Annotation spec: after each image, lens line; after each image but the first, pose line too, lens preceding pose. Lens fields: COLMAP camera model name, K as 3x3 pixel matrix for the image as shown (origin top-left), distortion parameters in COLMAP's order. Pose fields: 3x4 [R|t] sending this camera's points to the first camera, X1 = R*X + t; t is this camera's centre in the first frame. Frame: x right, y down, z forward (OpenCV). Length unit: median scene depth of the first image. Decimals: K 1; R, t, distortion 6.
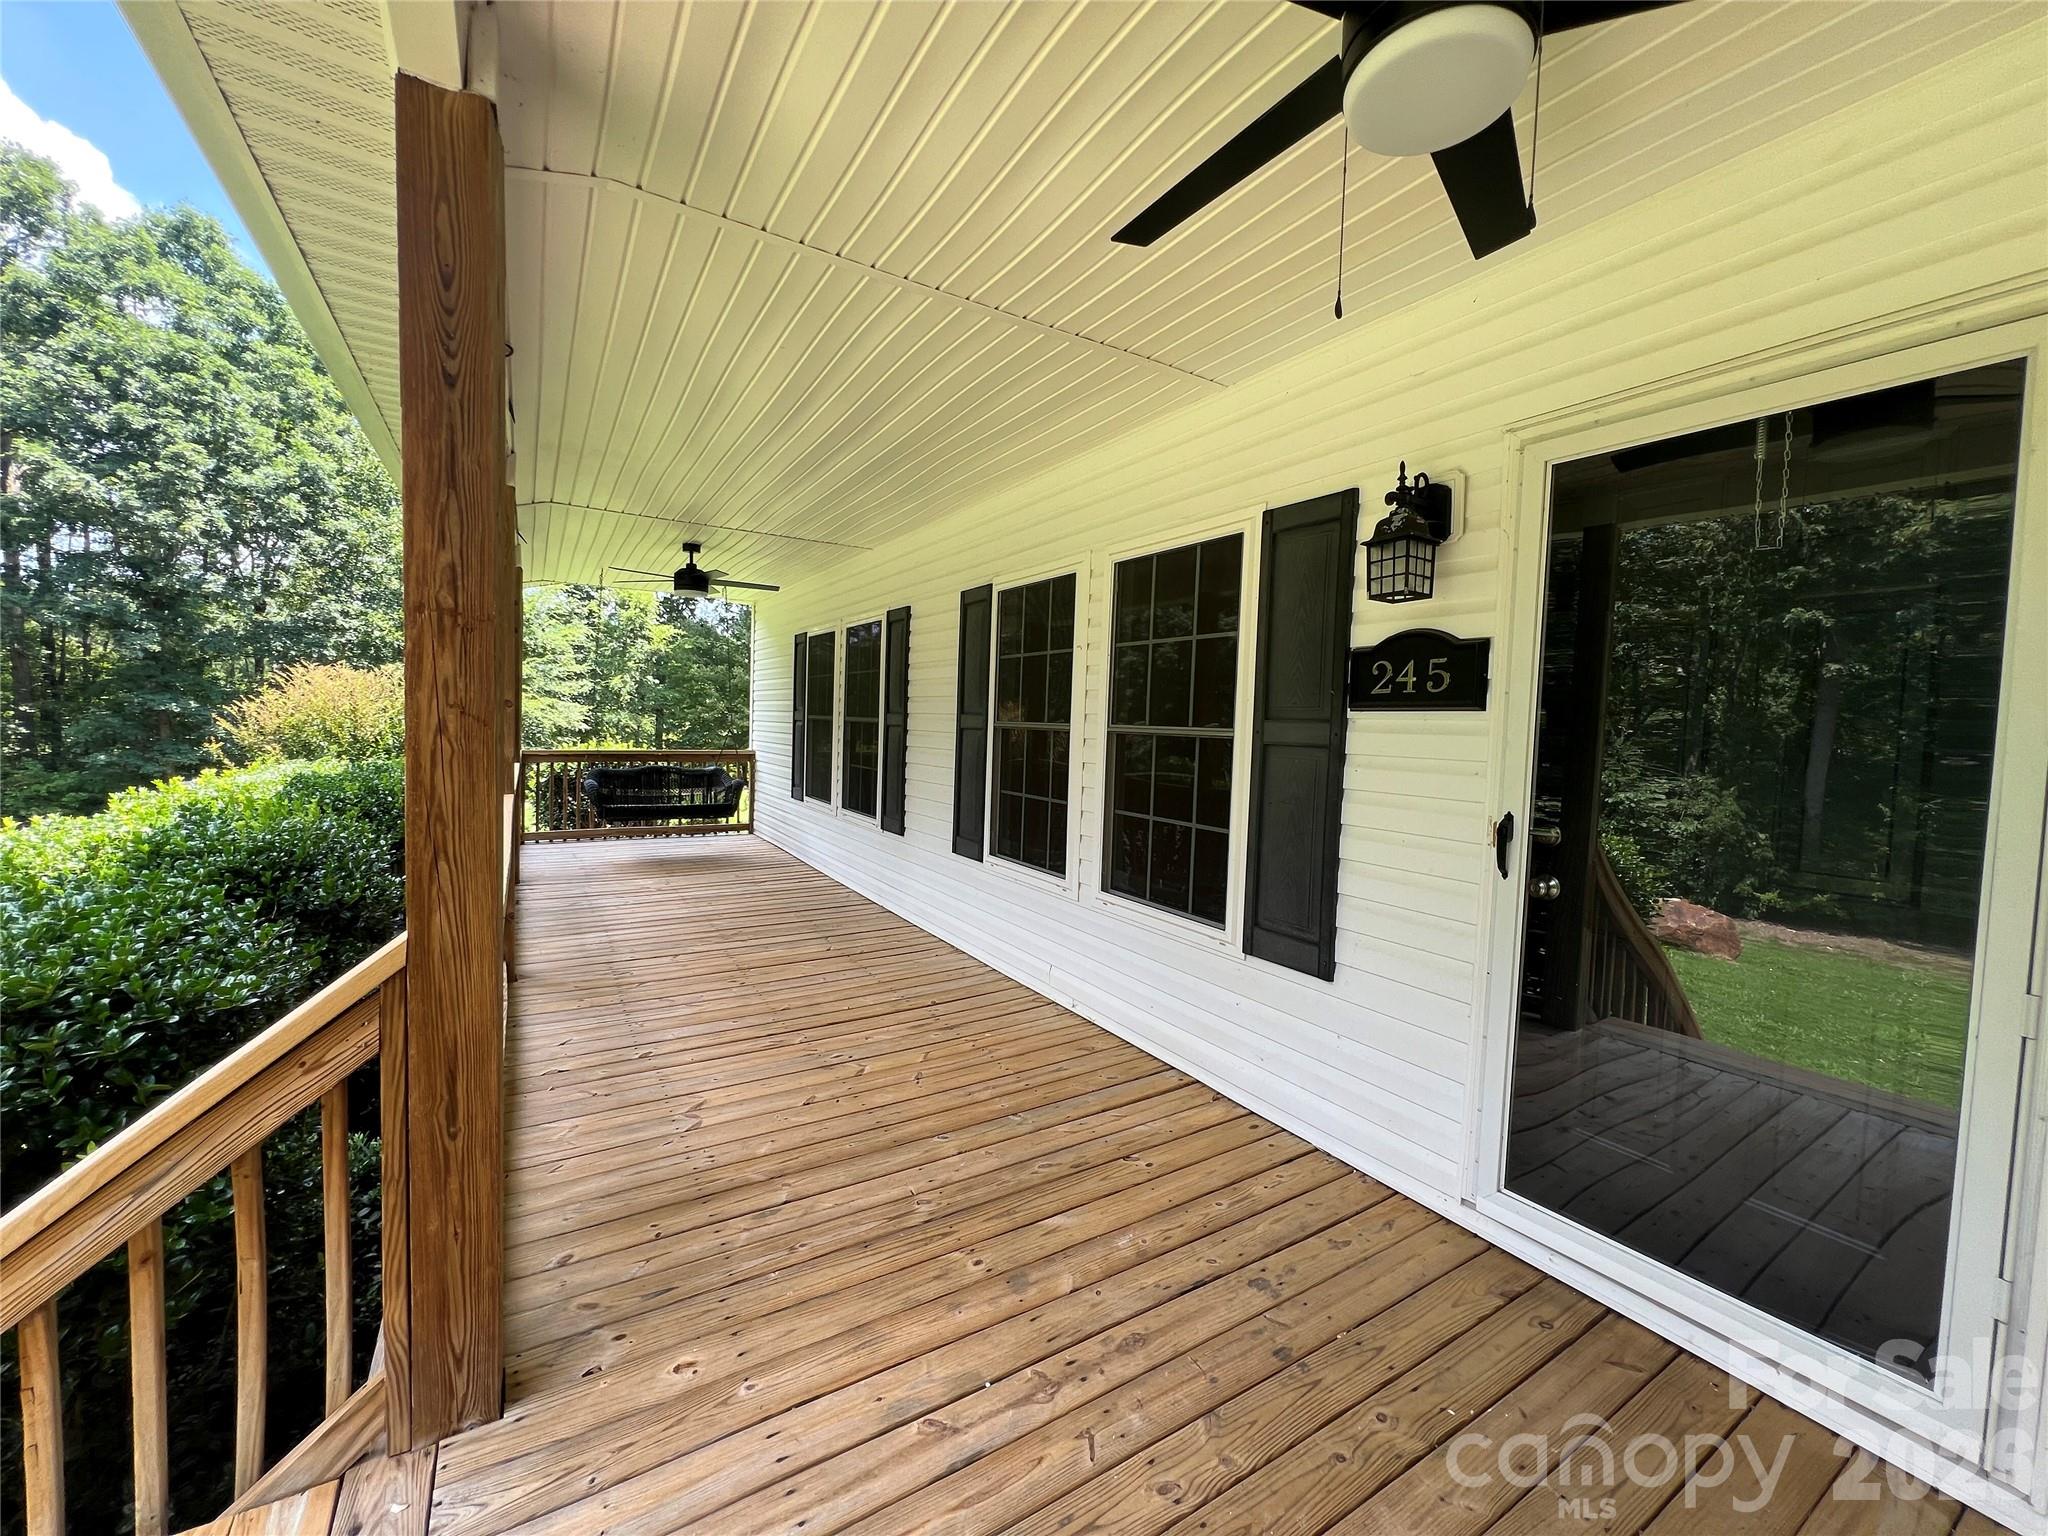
lens RADIAL K [[814.1, 0, 1035.6], [0, 814.1, 772.0], [0, 0, 1]] dist [-0.001078, -0.000023]
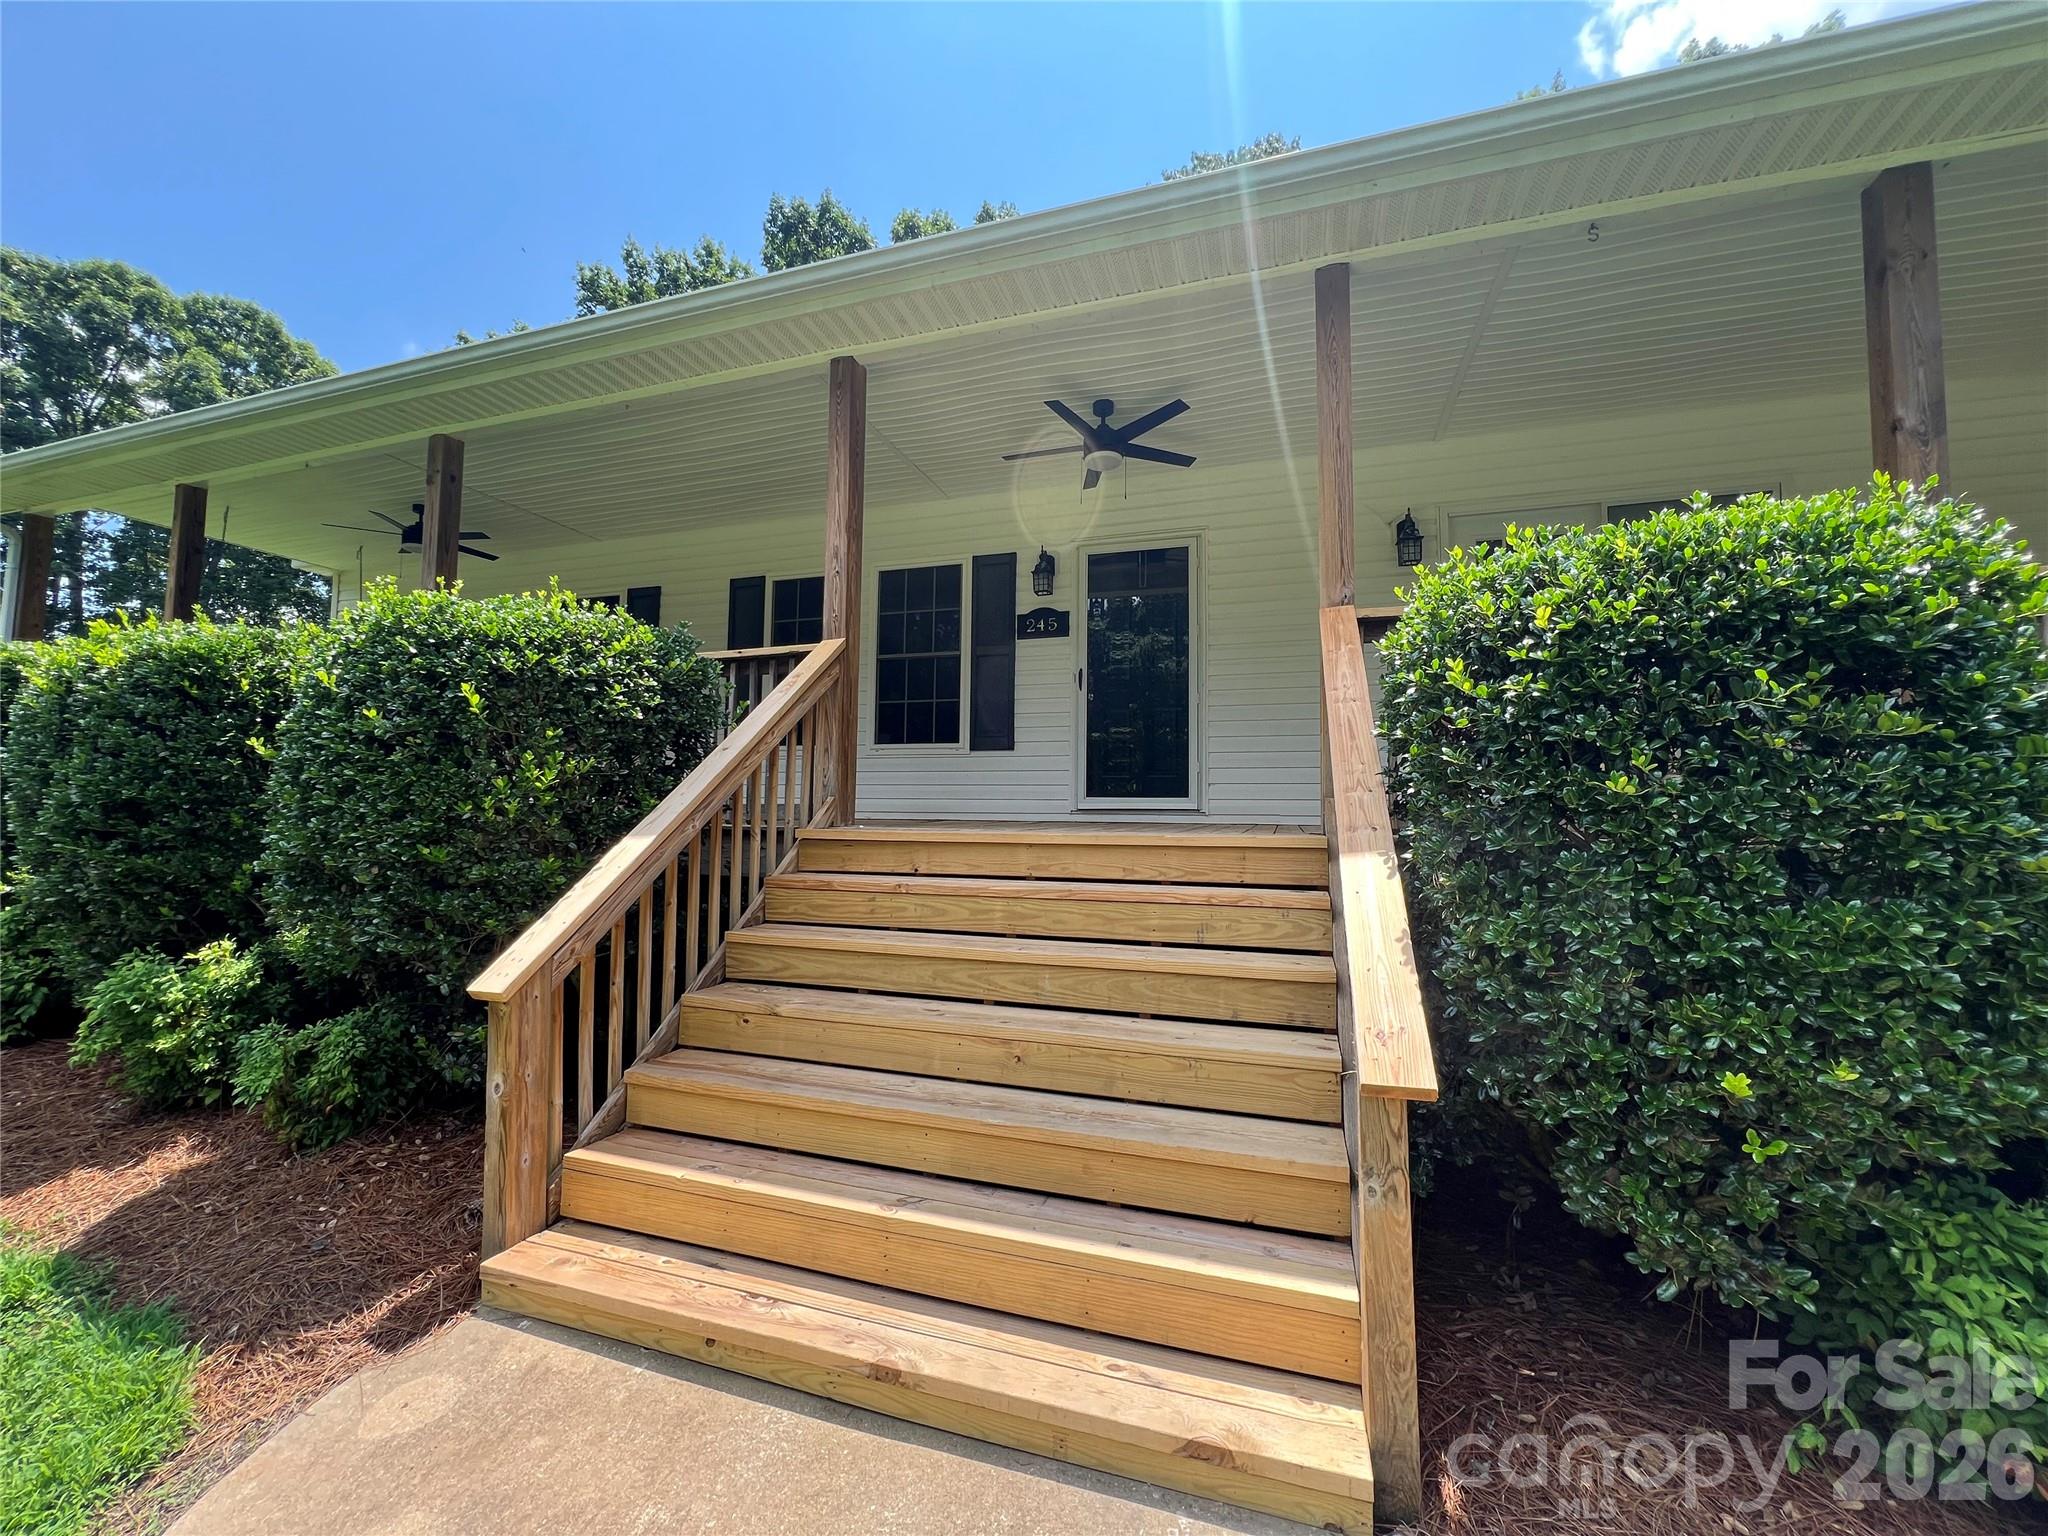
lens RADIAL K [[825.1, 0, 1017.9], [0, 825.1, 762.4], [0, 0, 1]] dist [0.001886, 0.000057]
pose [[0.772759, 0.007321, 0.634657, -1.282001], [0.055043, 0.995393, -0.078503, 0.526372], [-0.632308, 0.095598, 0.768797, -0.959586]]
